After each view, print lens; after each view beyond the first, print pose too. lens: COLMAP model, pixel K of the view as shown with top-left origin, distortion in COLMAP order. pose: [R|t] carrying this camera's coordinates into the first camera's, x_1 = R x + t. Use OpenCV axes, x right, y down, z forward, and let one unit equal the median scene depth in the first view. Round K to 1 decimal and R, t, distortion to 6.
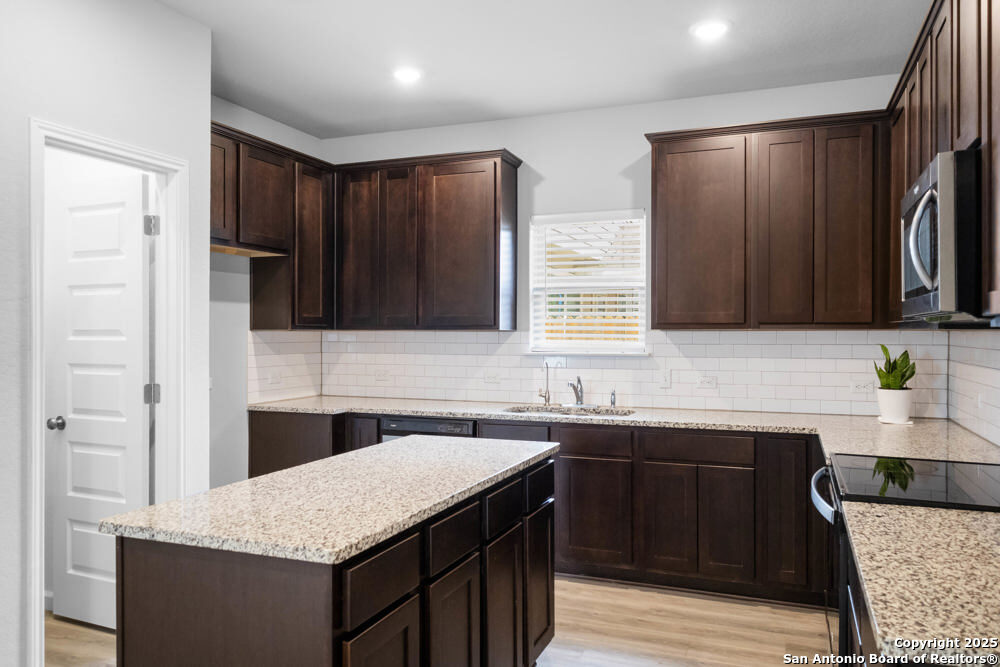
lens RADIAL K [[740.5, 0, 497.9], [0, 740.5, 331.2], [0, 0, 1]] dist [0.013824, 0.001056]
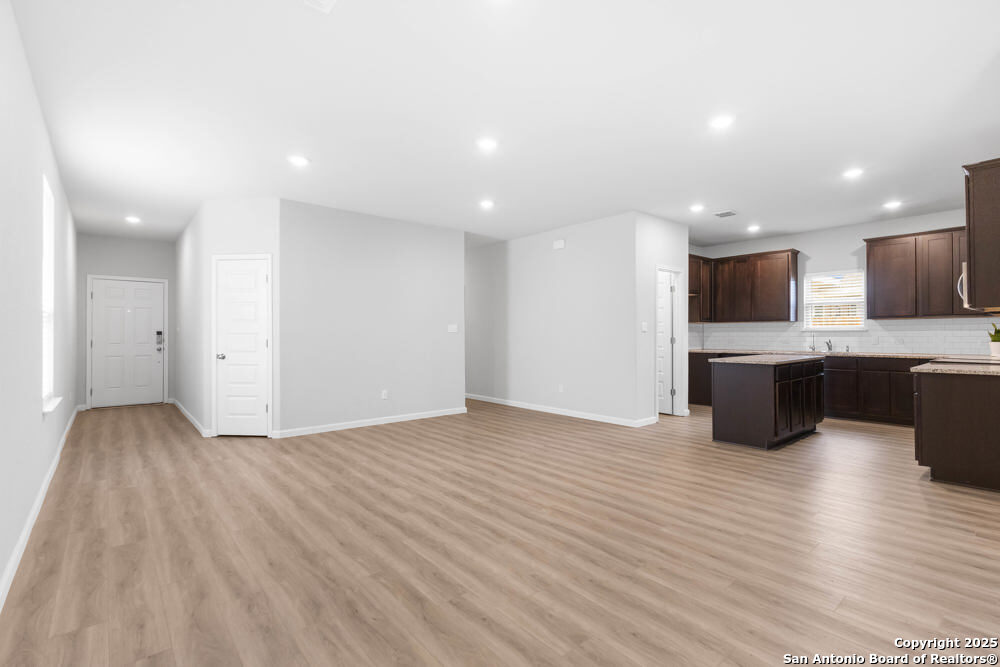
lens RADIAL K [[460.2, 0, 497.4], [0, 460.2, 333.3], [0, 0, 1]] dist [0.003972, 0.001059]
pose [[0.881845, -0.004999, -0.471514, -0.143786], [0.004903, 0.999987, -0.001432, 0.039290], [0.471515, -0.001049, 0.881858, -0.880743]]
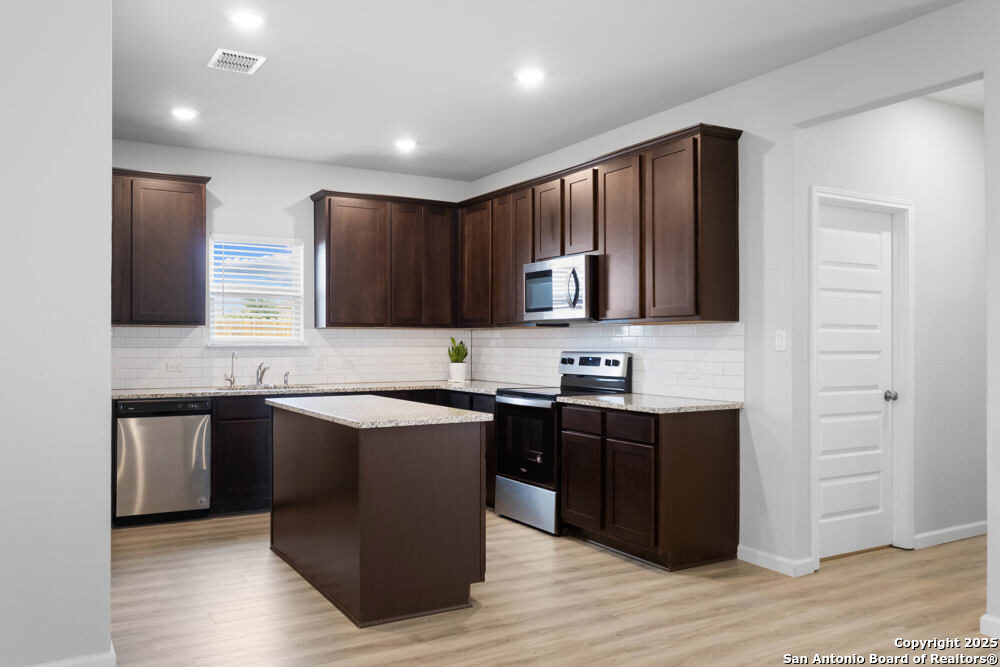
lens RADIAL K [[786.8, 0, 500.0], [0, 786.8, 333.5], [0, 0, 1]] dist [0.003397, 0.000408]
pose [[0.607961, 0.010308, 0.793900, -0.764094], [-0.001868, 0.999932, -0.011553, 0.026202], [-0.793964, 0.005541, 0.607939, -0.176665]]
